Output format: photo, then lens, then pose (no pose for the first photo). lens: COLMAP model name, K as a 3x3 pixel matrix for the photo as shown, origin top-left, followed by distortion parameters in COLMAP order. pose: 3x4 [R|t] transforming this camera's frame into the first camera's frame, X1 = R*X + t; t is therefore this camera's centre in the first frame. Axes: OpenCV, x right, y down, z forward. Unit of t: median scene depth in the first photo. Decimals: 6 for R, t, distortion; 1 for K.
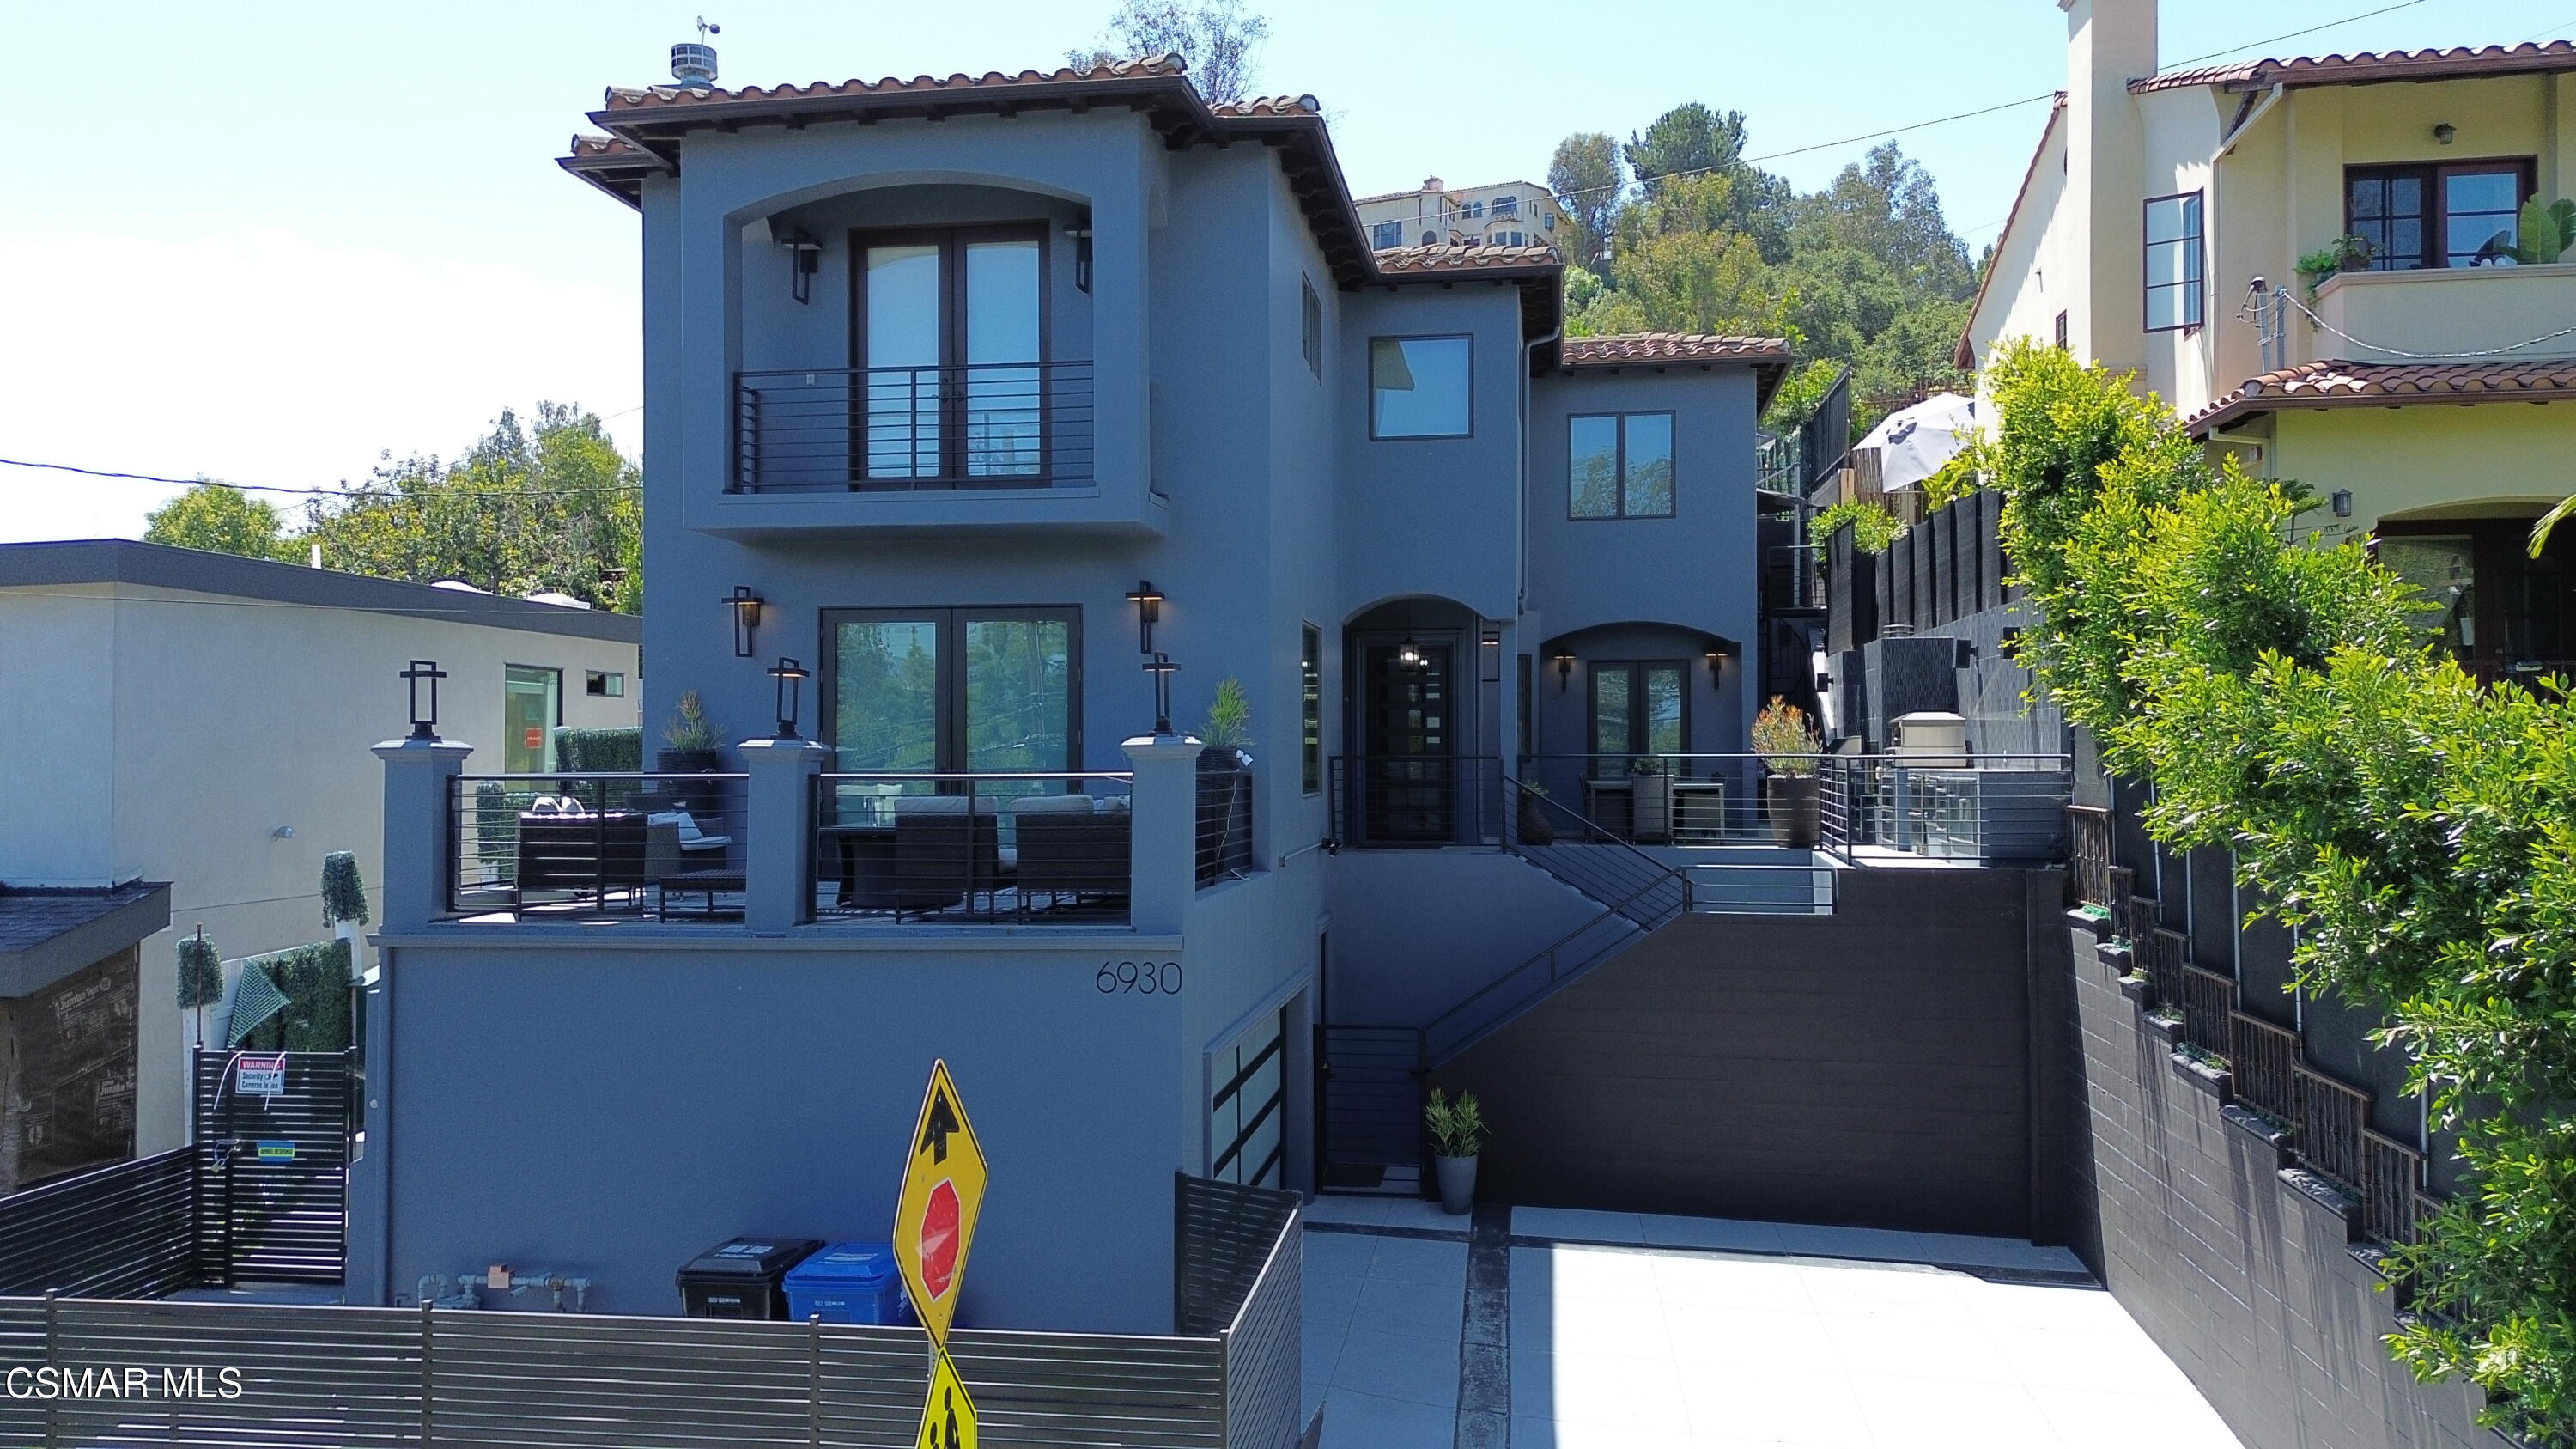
lens RADIAL K [[1811.7, 0, 1288.0], [0, 1811.7, 724.5], [0, 0, 1]] dist [0.122489, -0.117850]
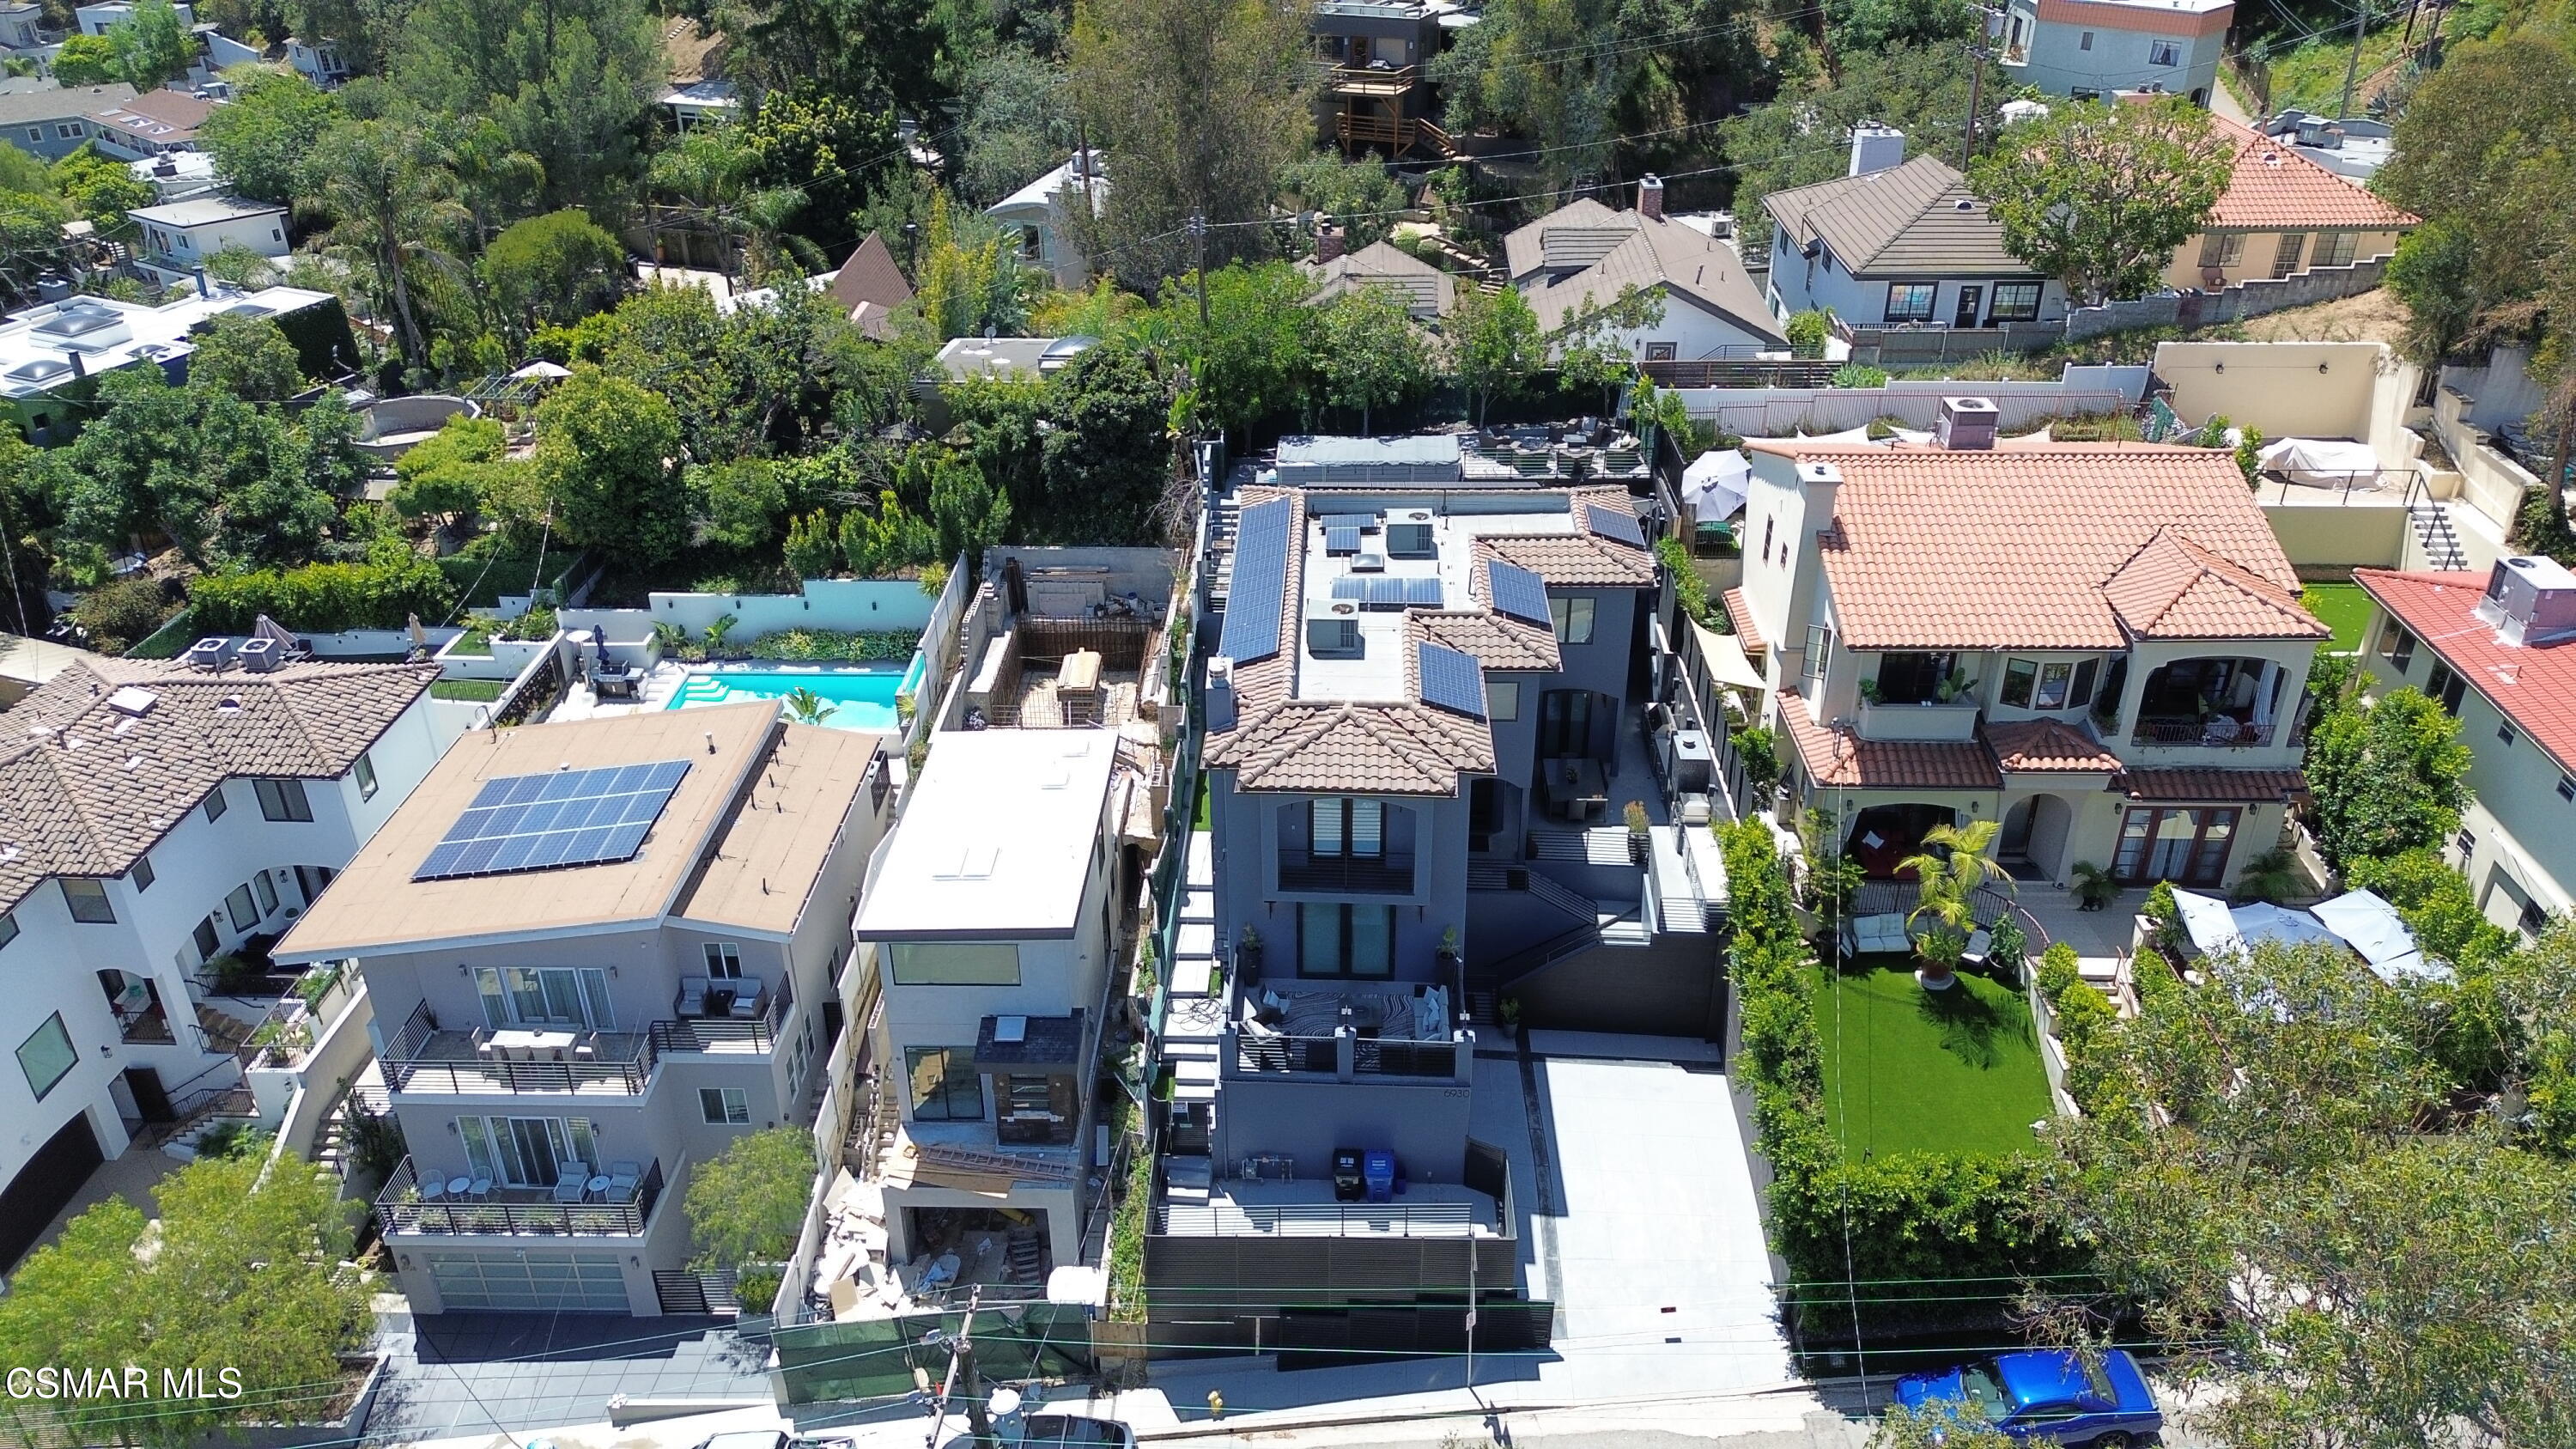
lens RADIAL K [[1811.7, 0, 1288.0], [0, 1811.7, 724.5], [0, 0, 1]] dist [0.122489, -0.117850]
pose [[0.993096, -0.064998, 0.097648, -0.439253], [0.005819, 0.858722, 0.512408, -1.423015], [-0.117158, -0.508302, 0.853172, -0.995397]]
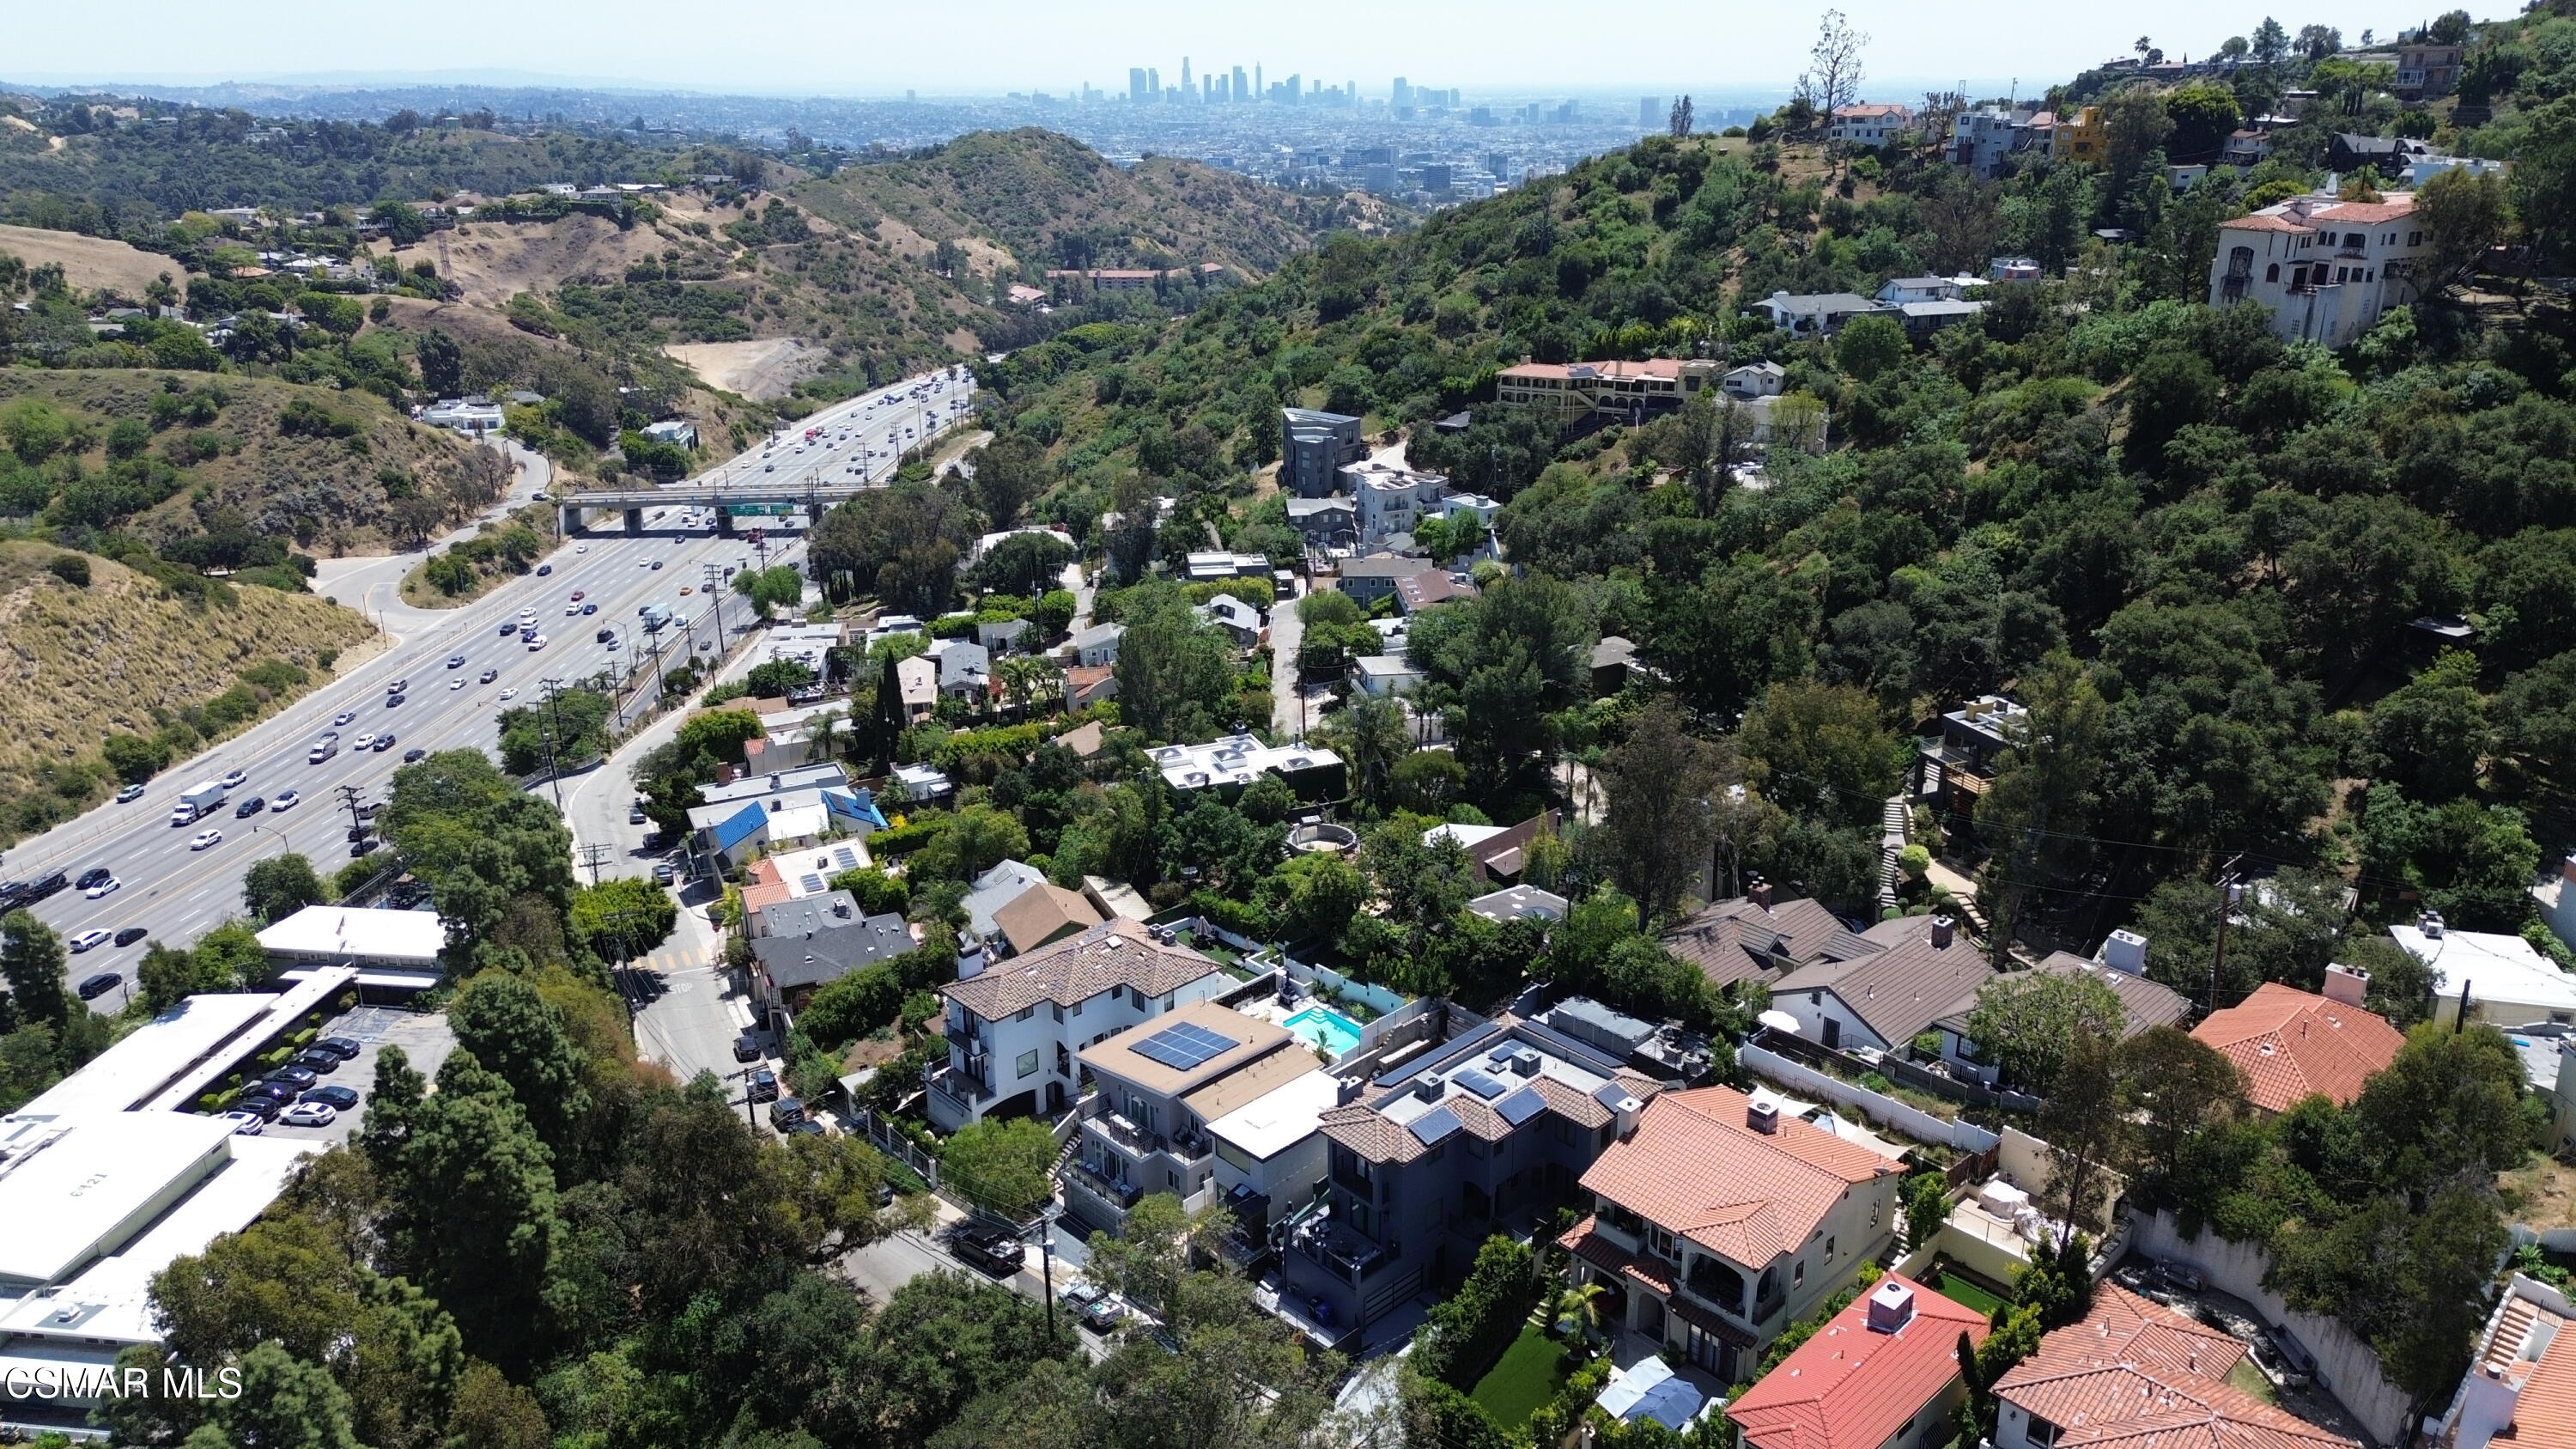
lens RADIAL K [[1802.5, 0, 1288.0], [0, 1802.5, 724.5], [0, 0, 1]] dist [0.083504, -0.084167]
pose [[0.798275, 0.201545, -0.567571, 2.305727], [0.017613, 0.934135, 0.356484, -3.179616], [0.602035, -0.294569, 0.742147, -2.752566]]
